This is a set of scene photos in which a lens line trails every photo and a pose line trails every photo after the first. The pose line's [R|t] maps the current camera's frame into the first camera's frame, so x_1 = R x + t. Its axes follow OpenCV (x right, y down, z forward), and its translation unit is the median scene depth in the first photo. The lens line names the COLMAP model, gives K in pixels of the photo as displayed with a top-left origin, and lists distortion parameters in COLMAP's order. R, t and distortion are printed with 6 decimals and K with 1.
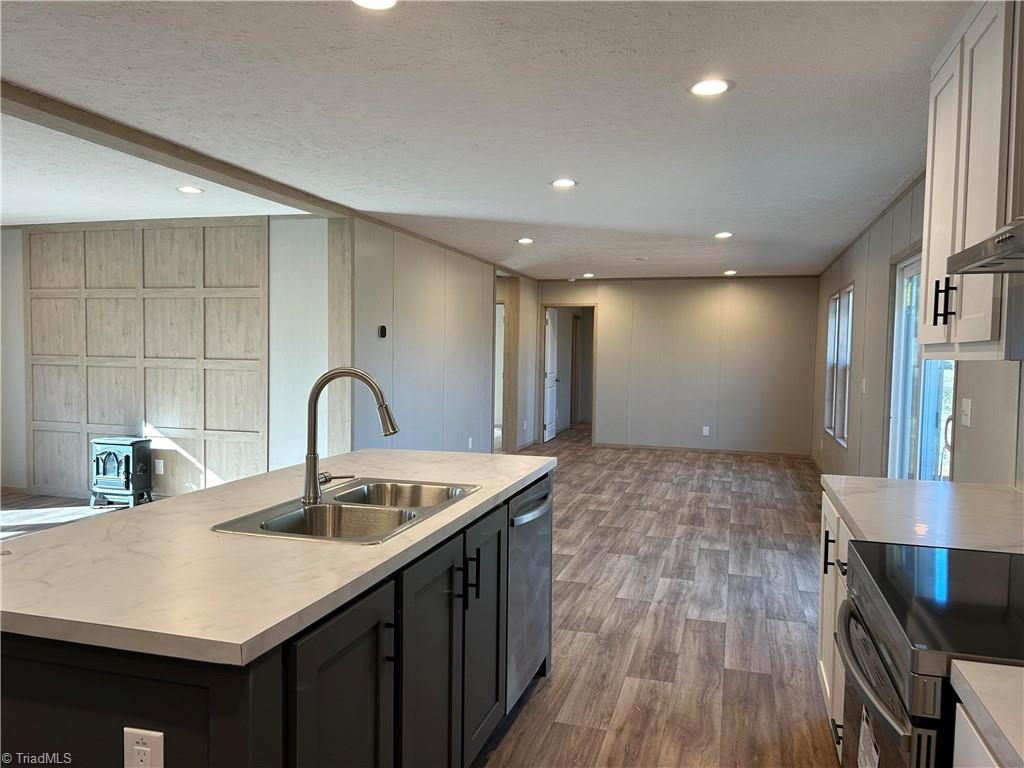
lens RADIAL K [[773.7, 0, 514.9], [0, 773.7, 390.2], [0, 0, 1]] dist [0.012587, 0.006346]
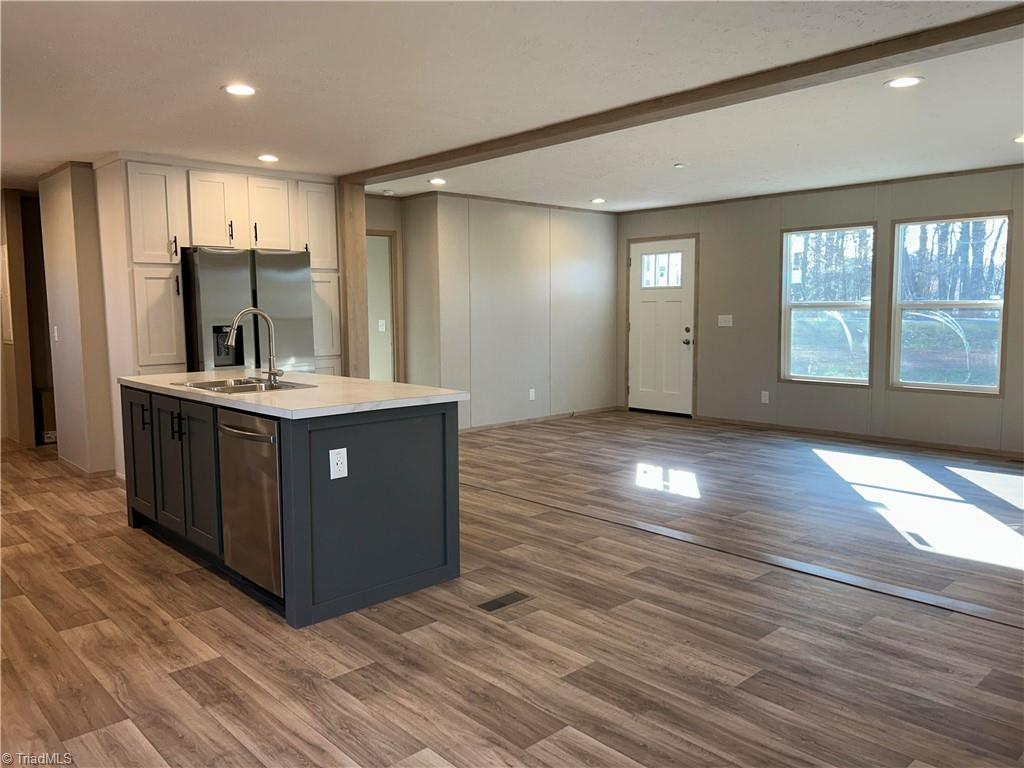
lens RADIAL K [[775.0, 0, 504.8], [0, 775.0, 382.9], [0, 0, 1]] dist [0.033985, -0.005673]
pose [[-0.523096, 0.077868, -0.848709, 0.379264], [-0.036307, 0.992877, 0.113473, -0.034633], [0.851500, 0.090171, -0.516543, 0.906578]]
